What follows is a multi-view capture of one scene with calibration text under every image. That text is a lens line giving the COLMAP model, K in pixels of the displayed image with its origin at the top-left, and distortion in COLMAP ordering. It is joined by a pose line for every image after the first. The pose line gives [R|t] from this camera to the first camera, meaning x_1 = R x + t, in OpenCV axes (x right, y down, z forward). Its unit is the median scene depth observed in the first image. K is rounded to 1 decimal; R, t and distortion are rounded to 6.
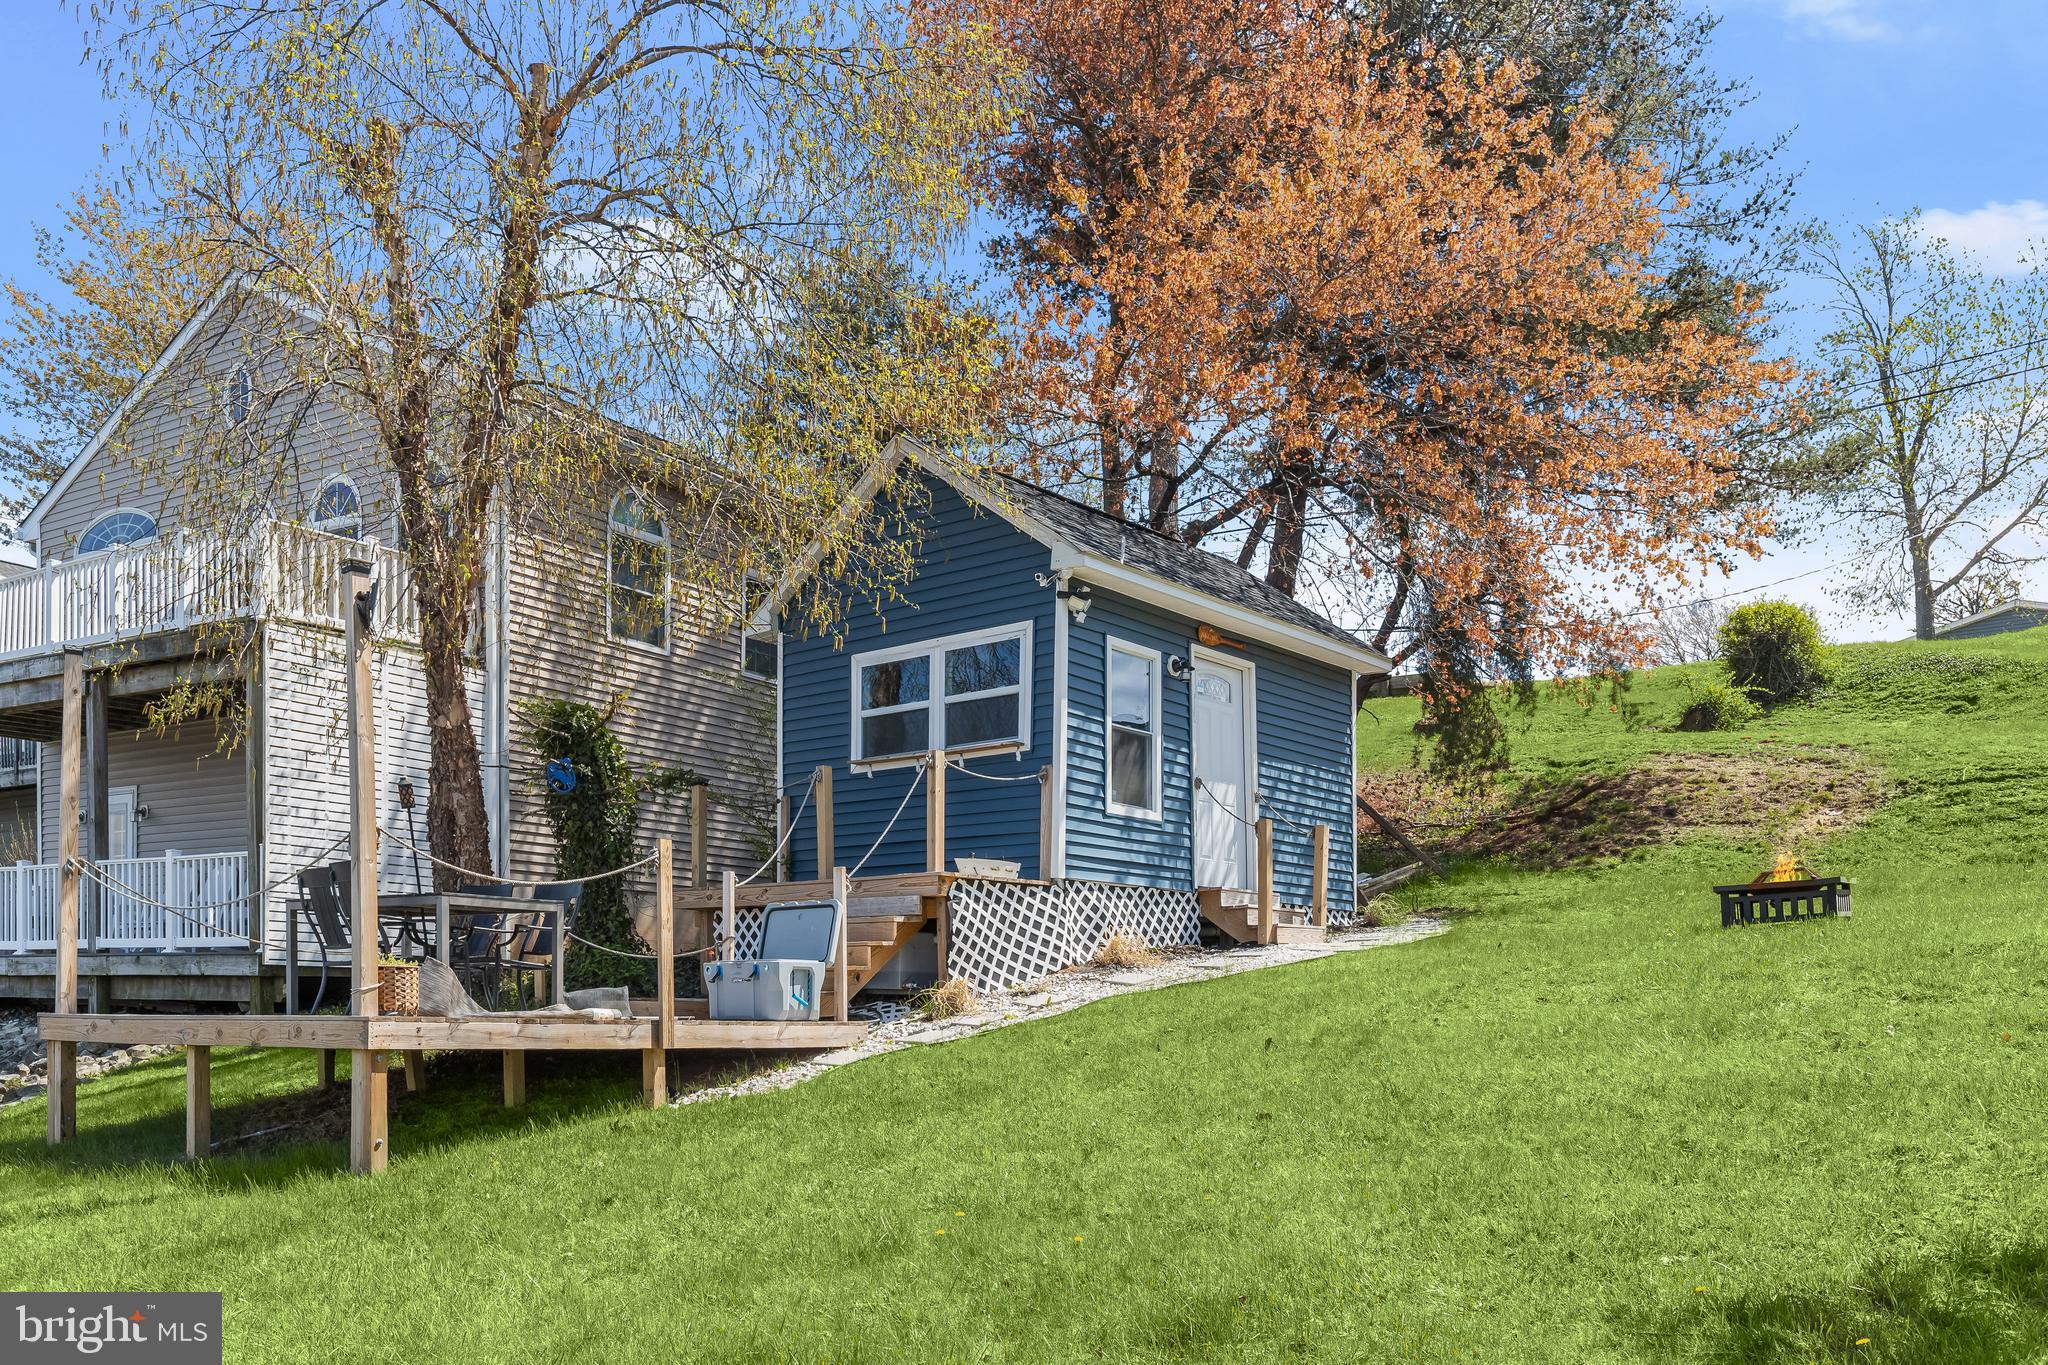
lens RADIAL K [[1651.6, 0, 1019.3], [0, 1651.6, 1004.9], [0, 0, 1]] dist [0.004805, -0.004867]
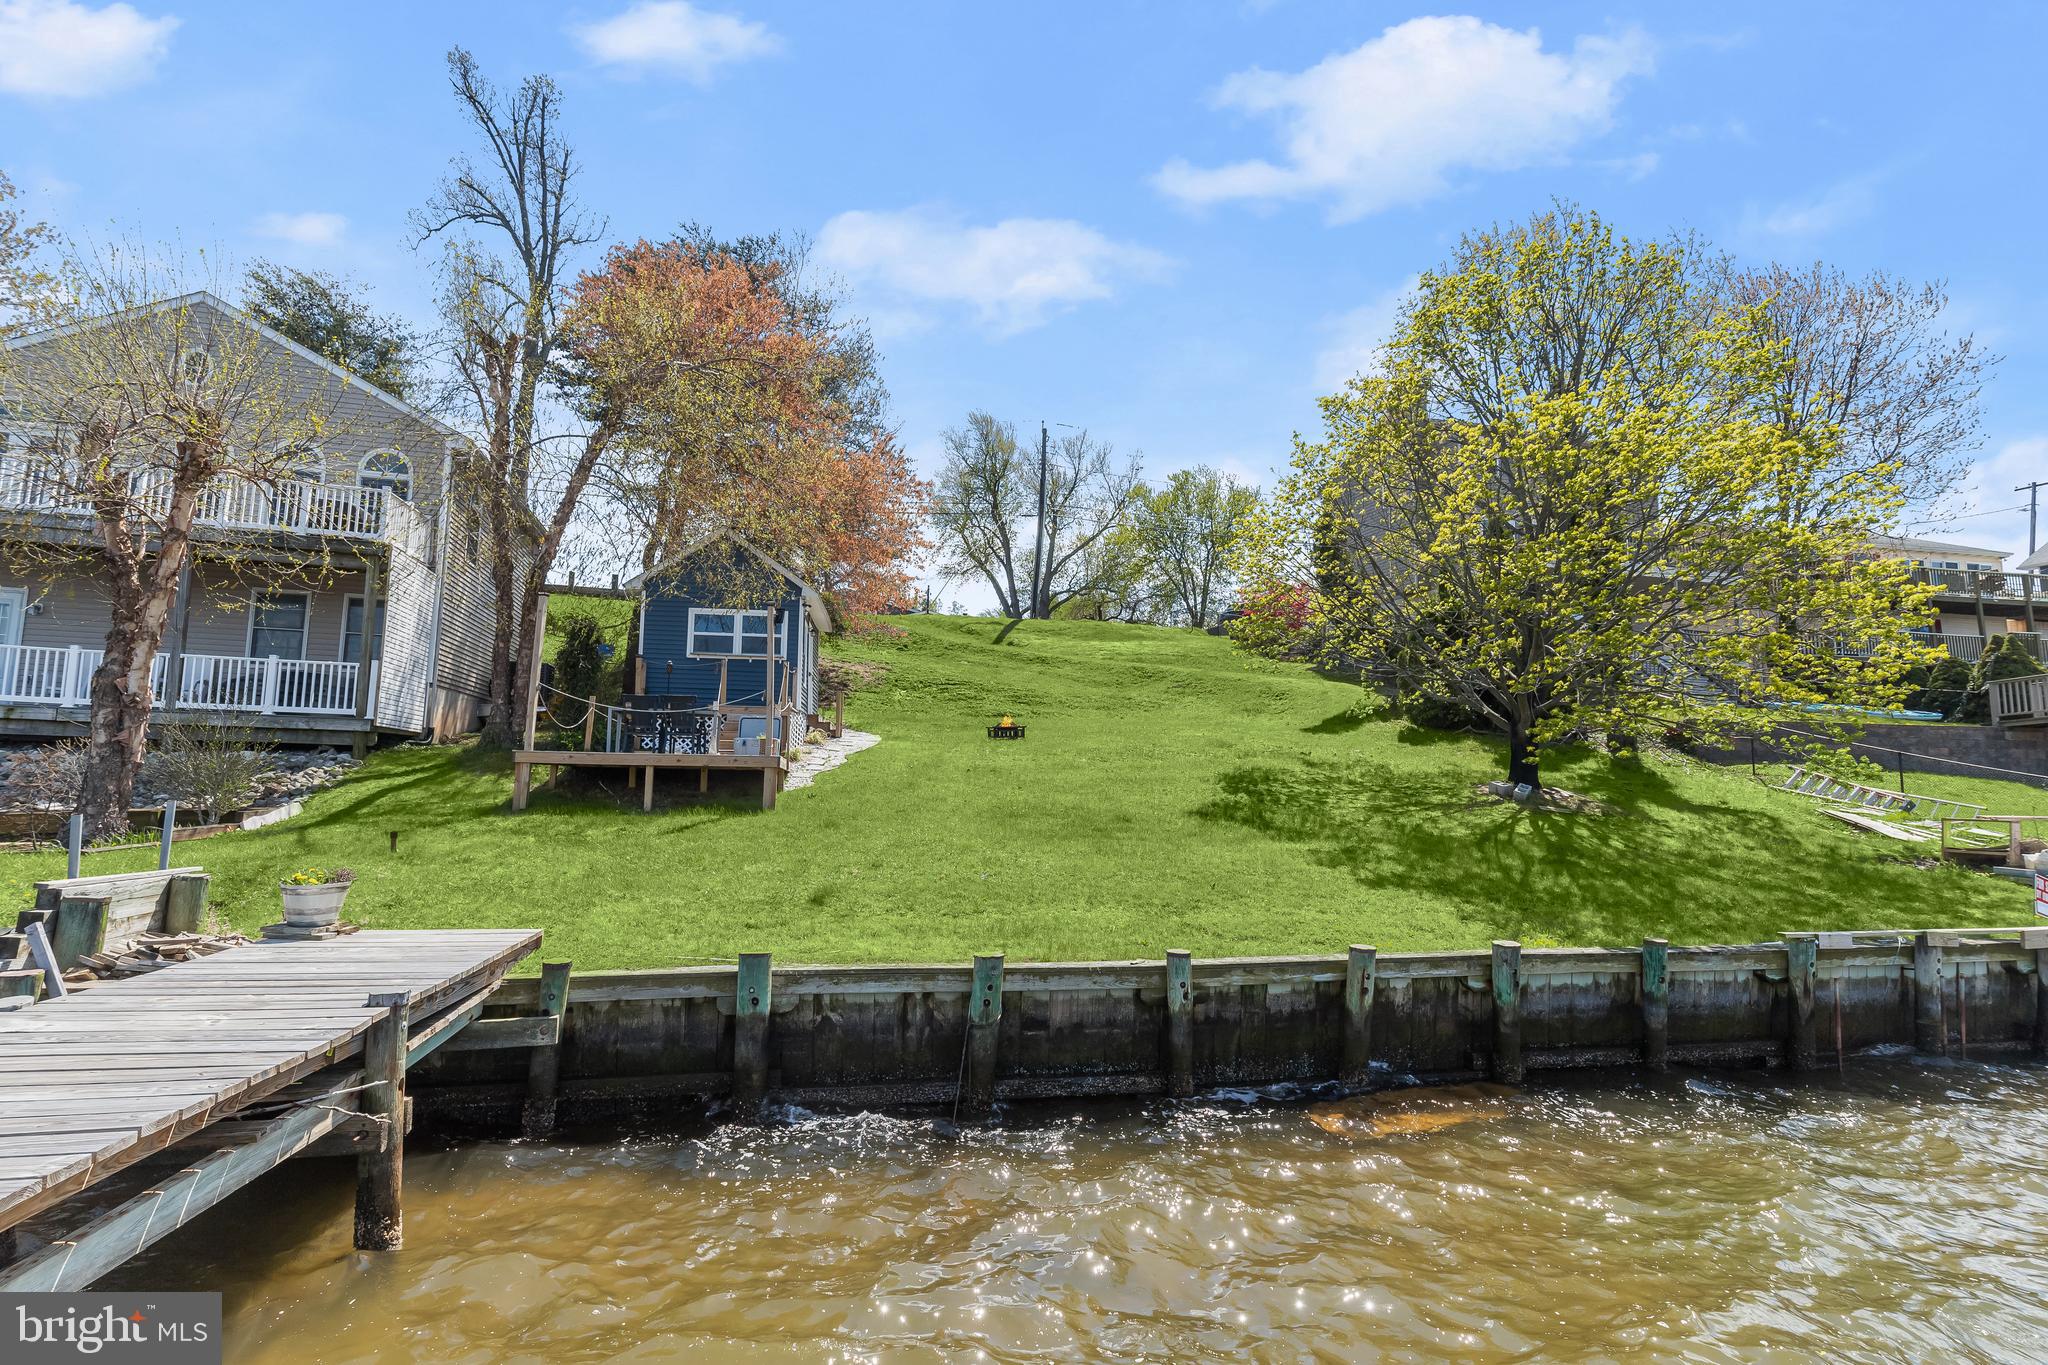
lens RADIAL K [[980.6, 0, 1024.0], [0, 980.6, 682.5], [0, 0, 1]] dist [0.000744, 0.000285]
pose [[0.674529, 0.080574, 0.733838, -0.863450], [-0.017816, 0.995513, -0.092930, 0.019095], [-0.738033, 0.049609, 0.672938, -0.322151]]
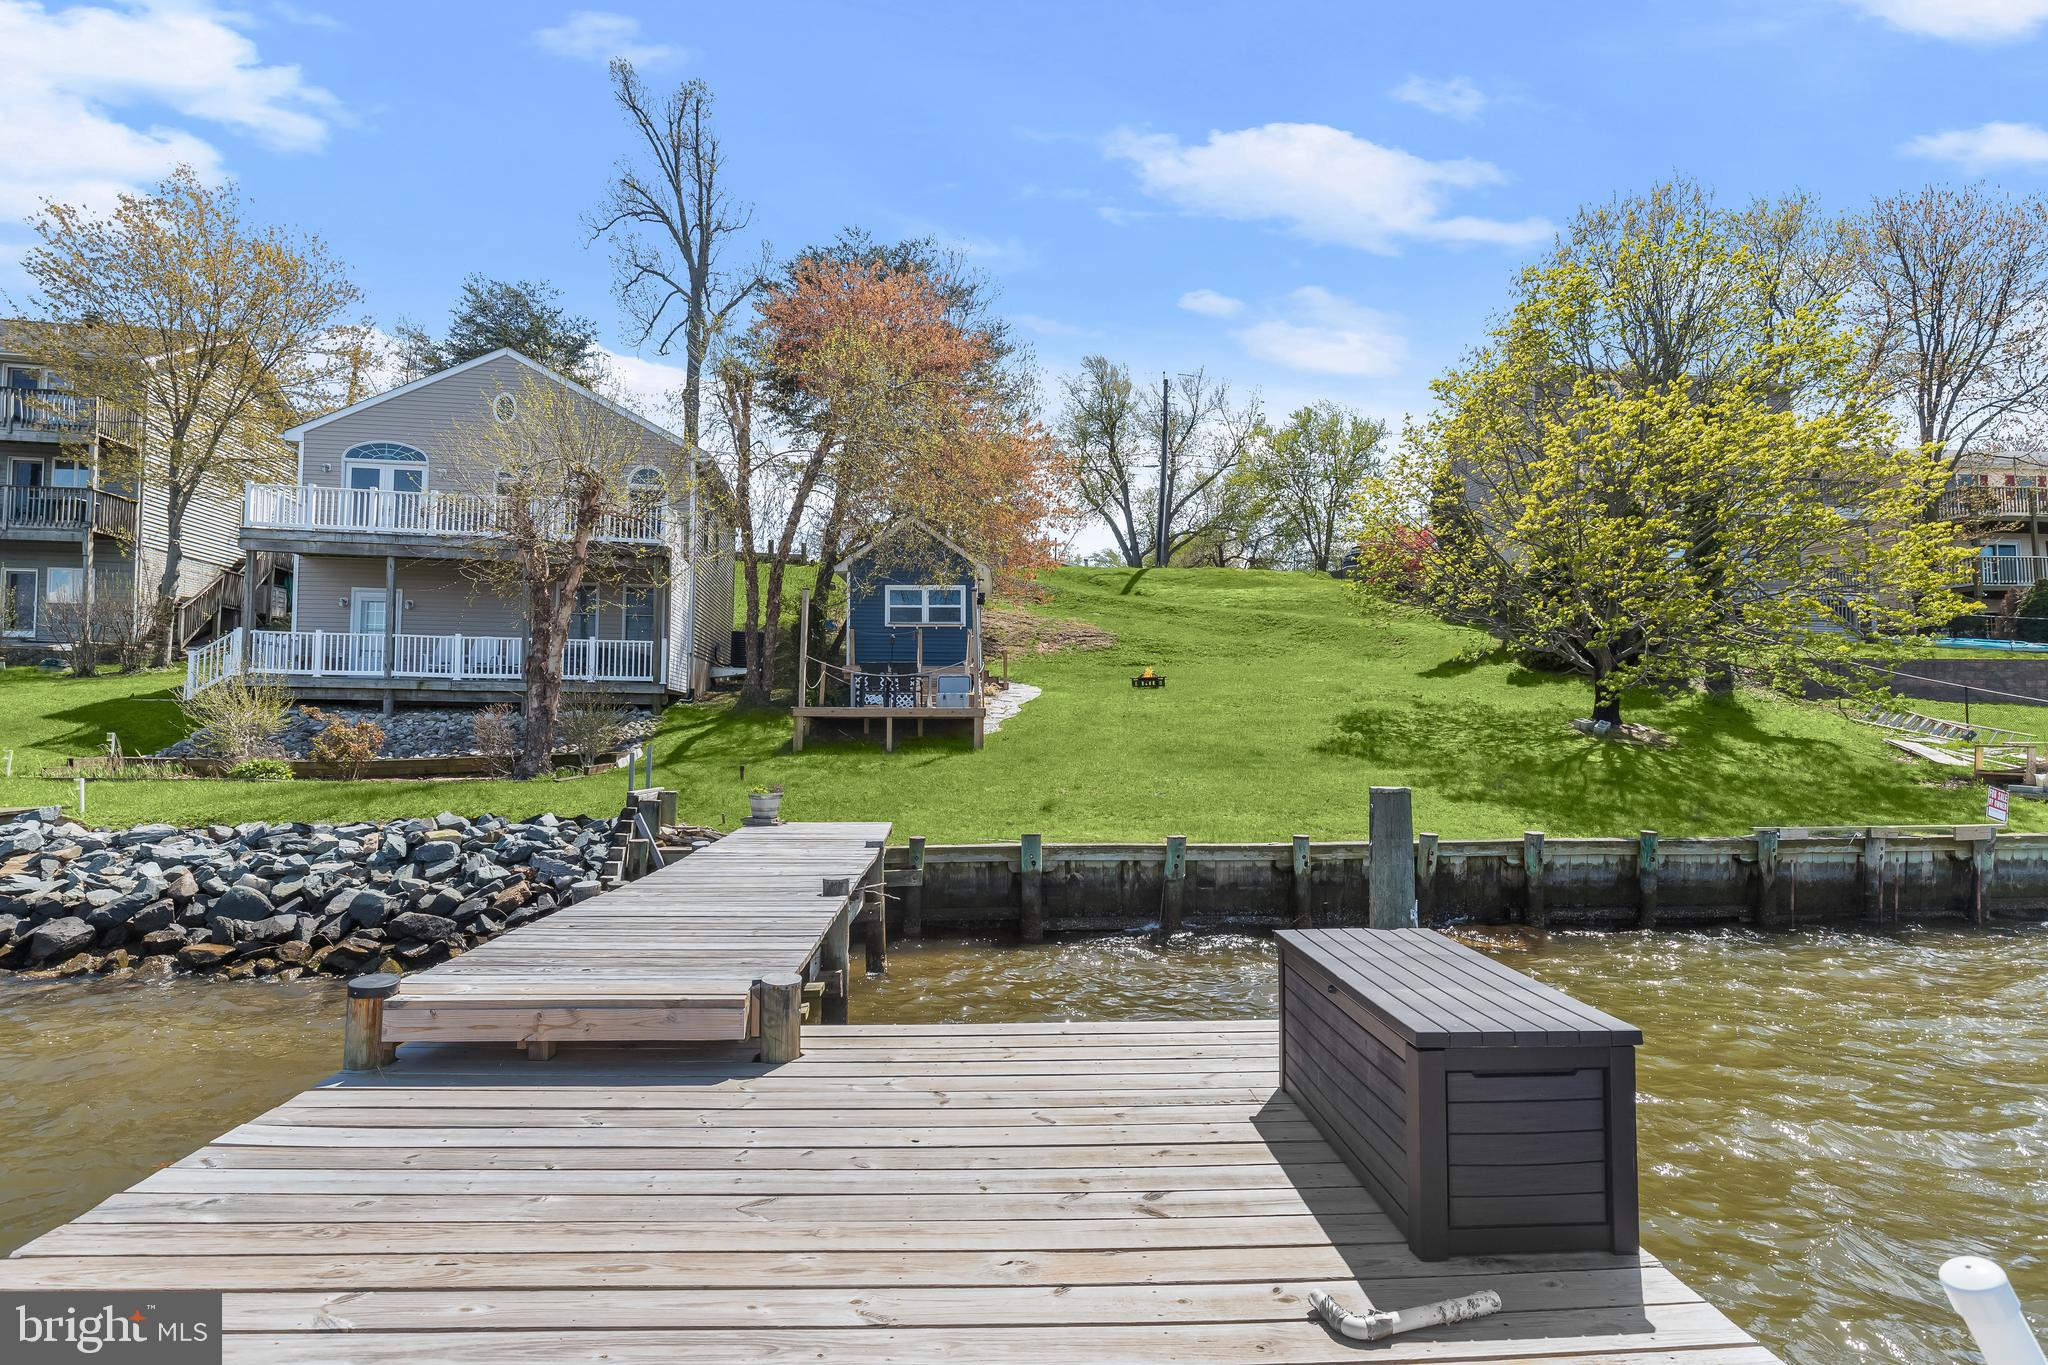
lens RADIAL K [[1025.1, 0, 1030.8], [0, 1025.1, 681.9], [0, 0, 1]] dist [0.001753, 0.000310]
pose [[0.748160, 0.023806, 0.663091, -1.167931], [-0.002513, 0.999451, -0.033047, 0.015018], [-0.663513, 0.023058, 0.747809, -0.528457]]
